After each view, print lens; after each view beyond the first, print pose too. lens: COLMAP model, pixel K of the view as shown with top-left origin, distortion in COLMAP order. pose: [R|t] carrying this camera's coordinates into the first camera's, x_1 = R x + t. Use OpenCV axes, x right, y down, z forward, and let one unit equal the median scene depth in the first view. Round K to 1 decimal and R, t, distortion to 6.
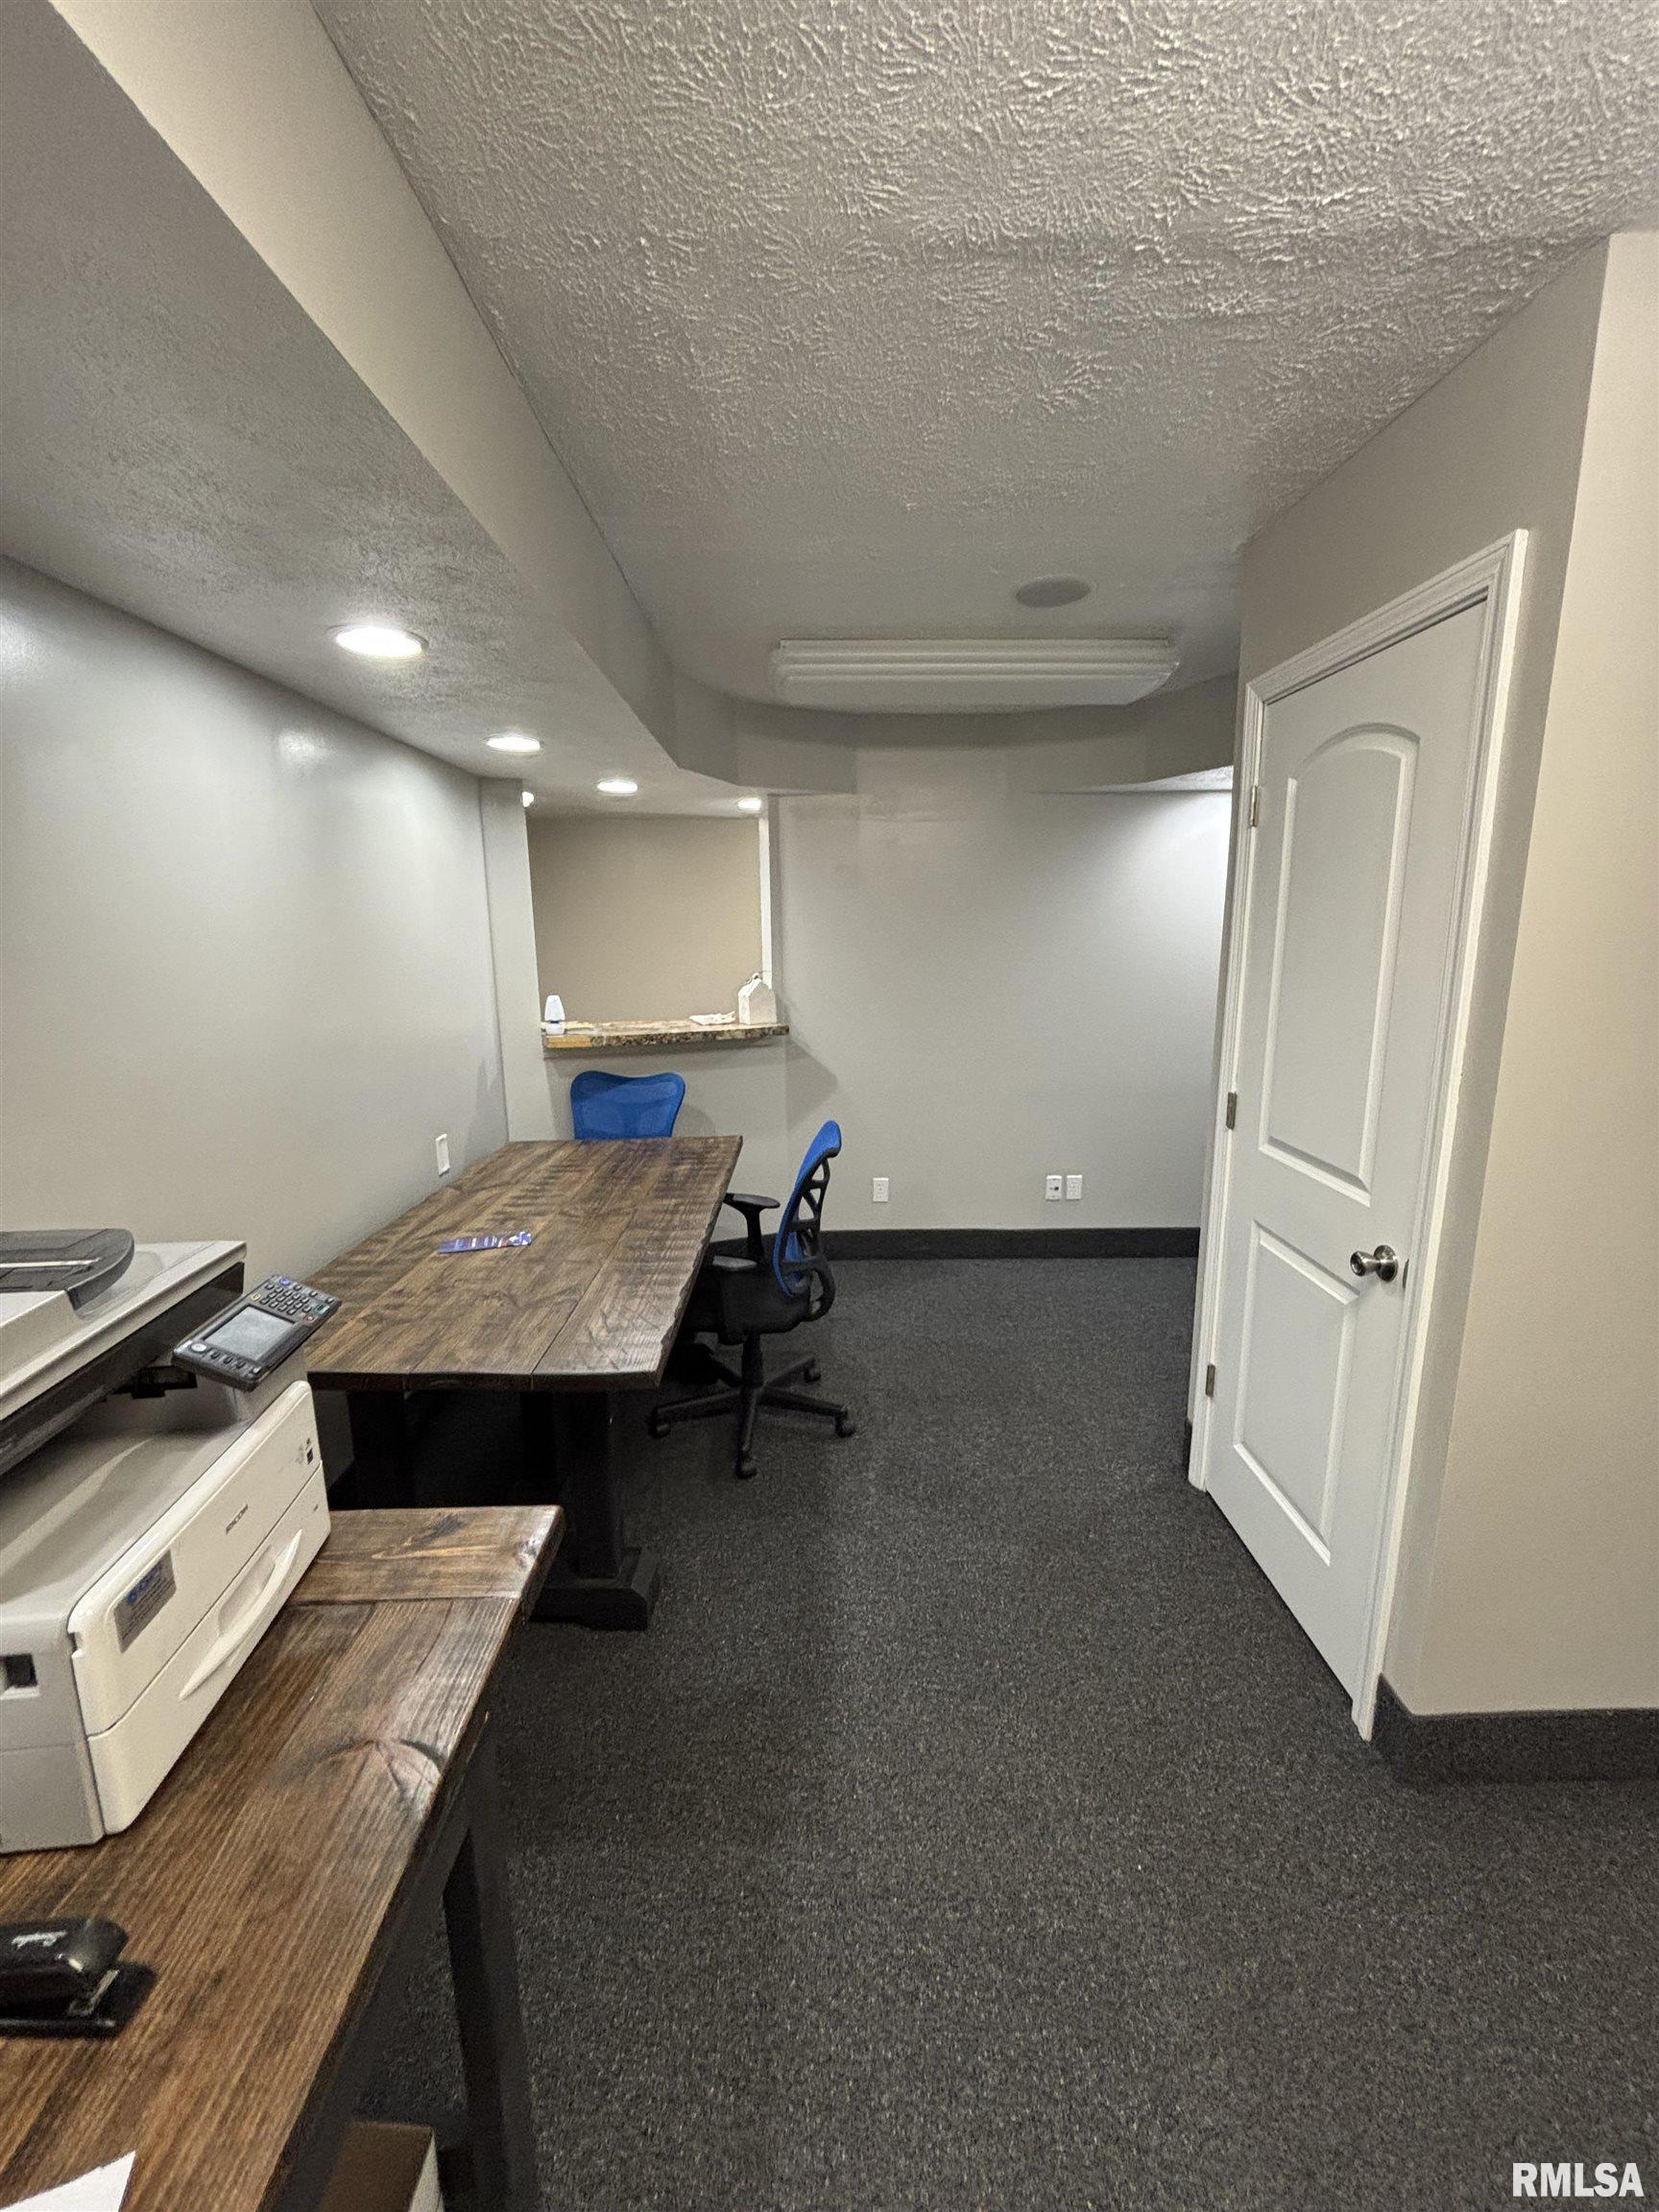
lens RADIAL K [[902.7, 0, 830.7], [0, 902.7, 1108.3], [0, 0, 1]] dist [0.000343, 0.000198]
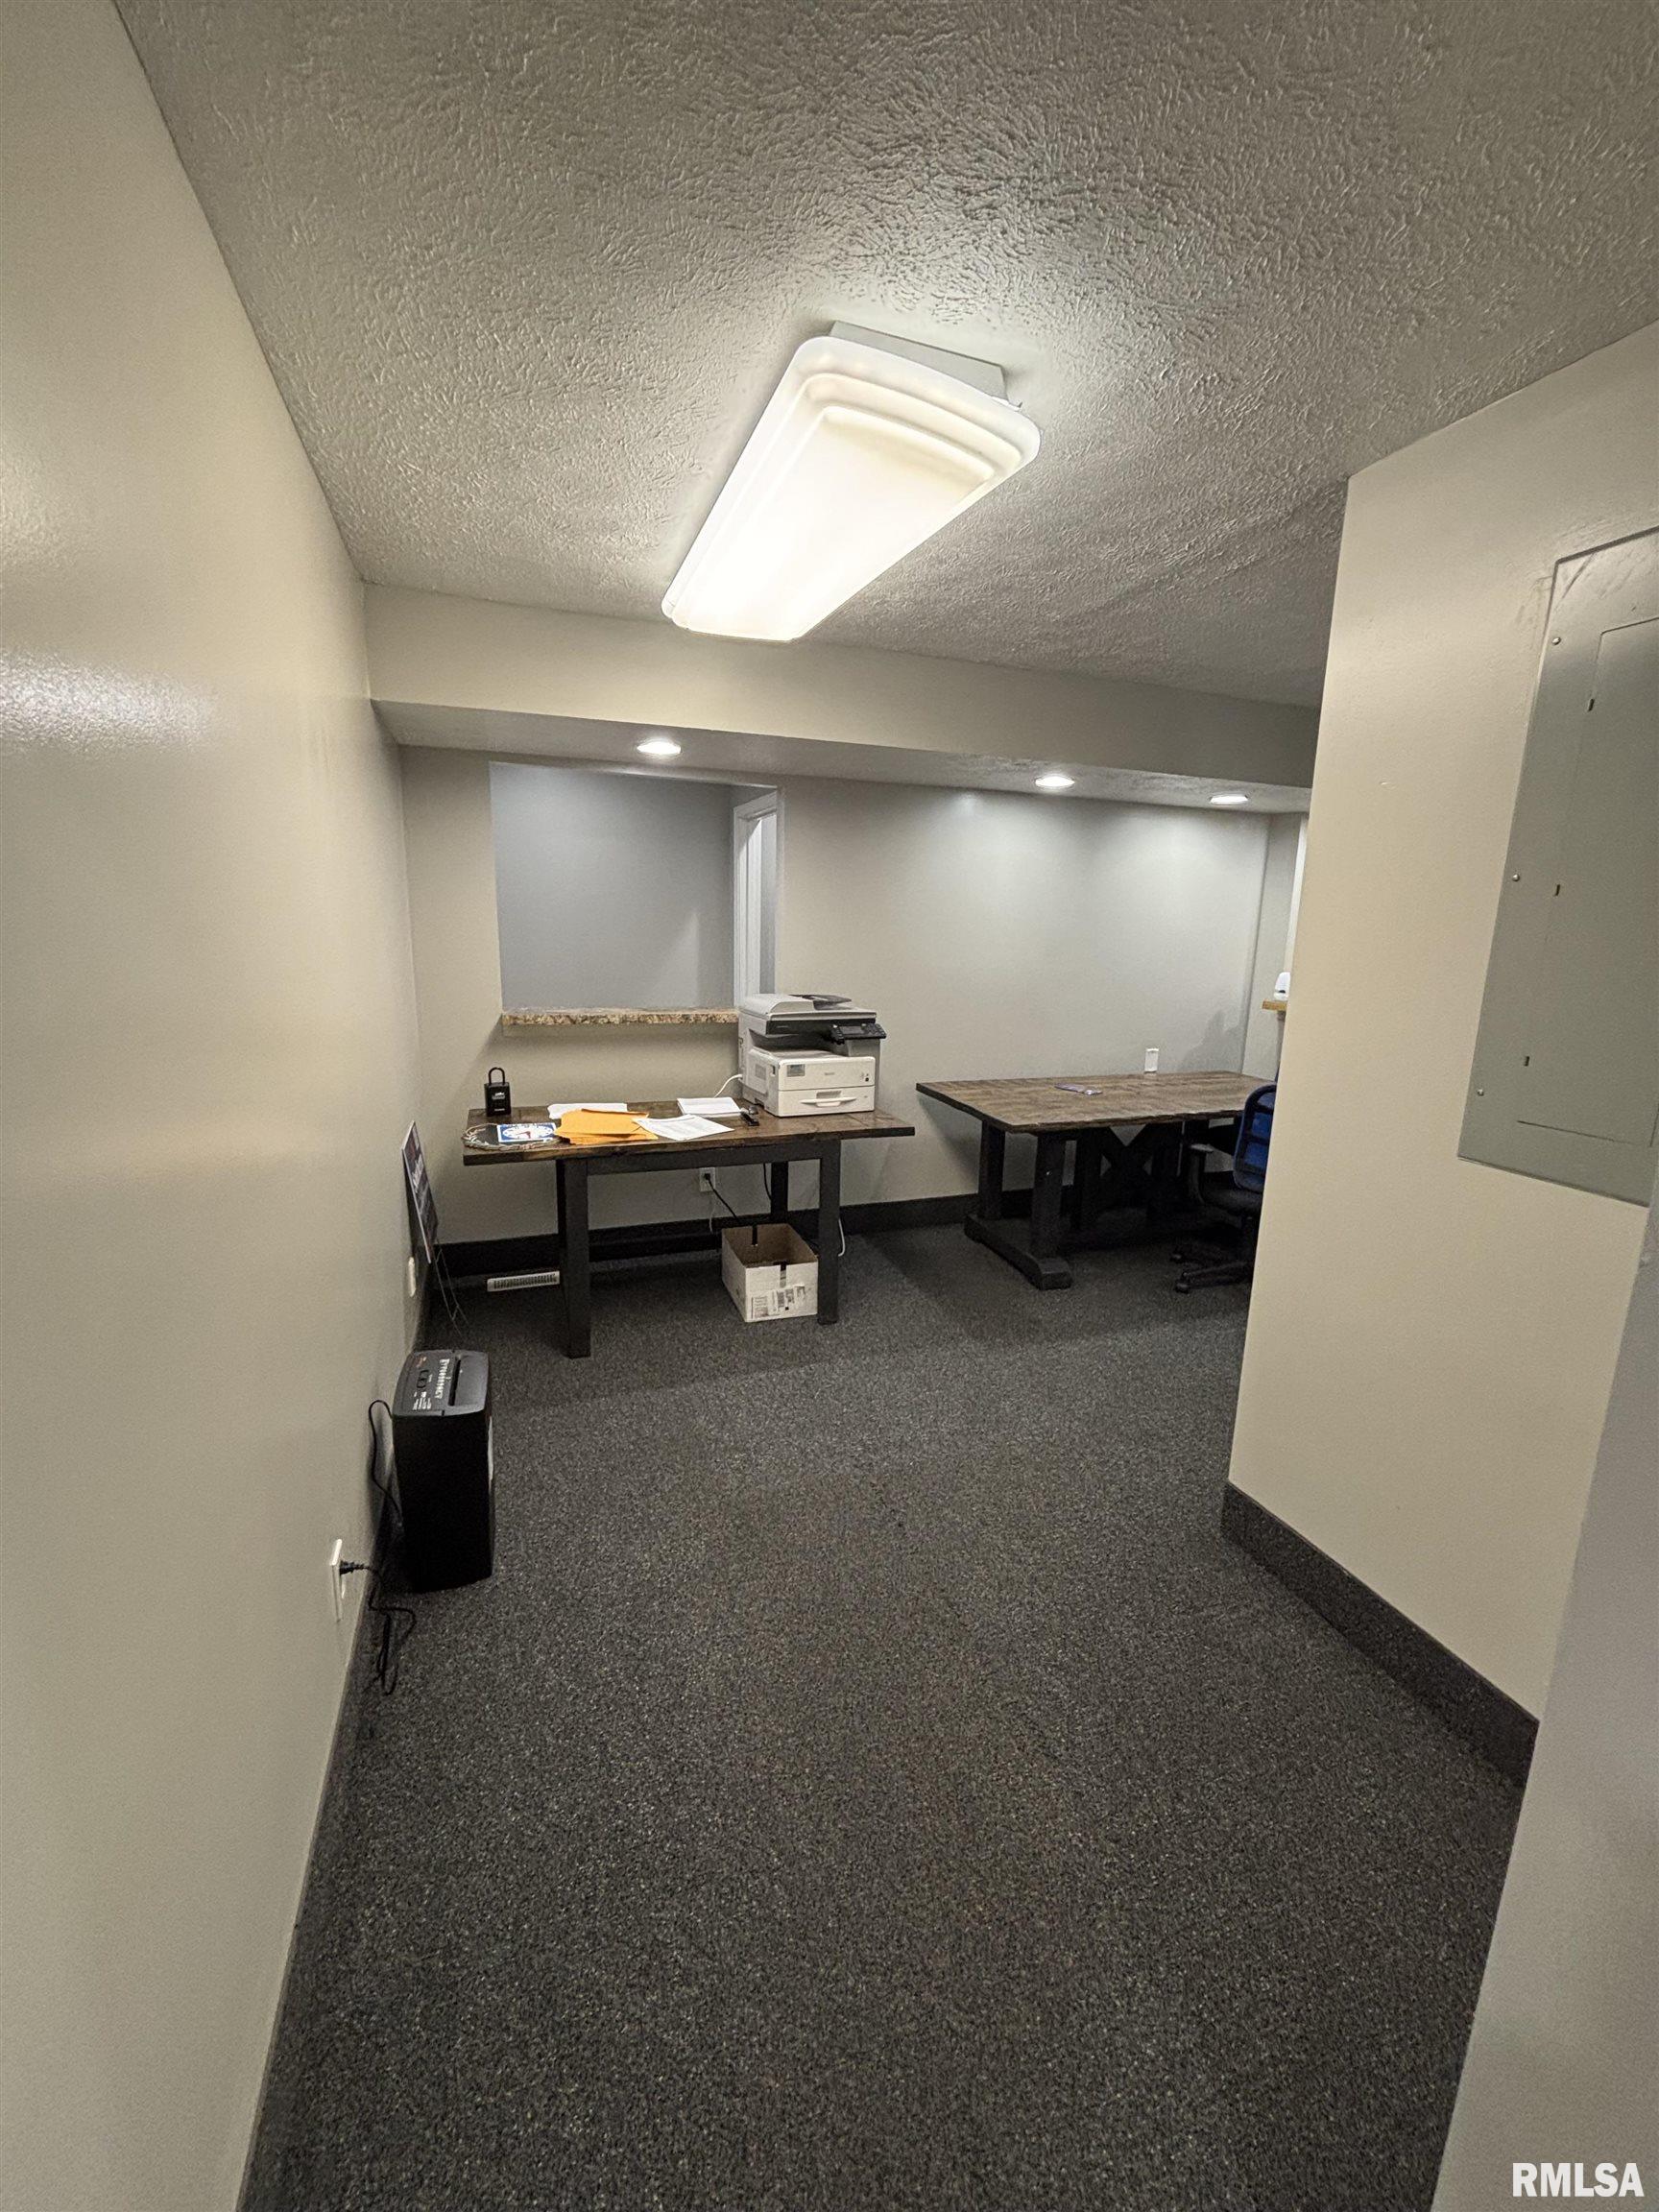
lens RADIAL K [[902.7, 0, 830.5], [0, 902.7, 1105.5], [0, 0, 1]] dist [0.000343, 0.000198]
pose [[0.317672, 0.202840, -0.926251, 1.453395], [-0.206762, 0.968162, 0.141106, 0.028015], [0.925383, 0.146688, 0.349497, -0.138496]]
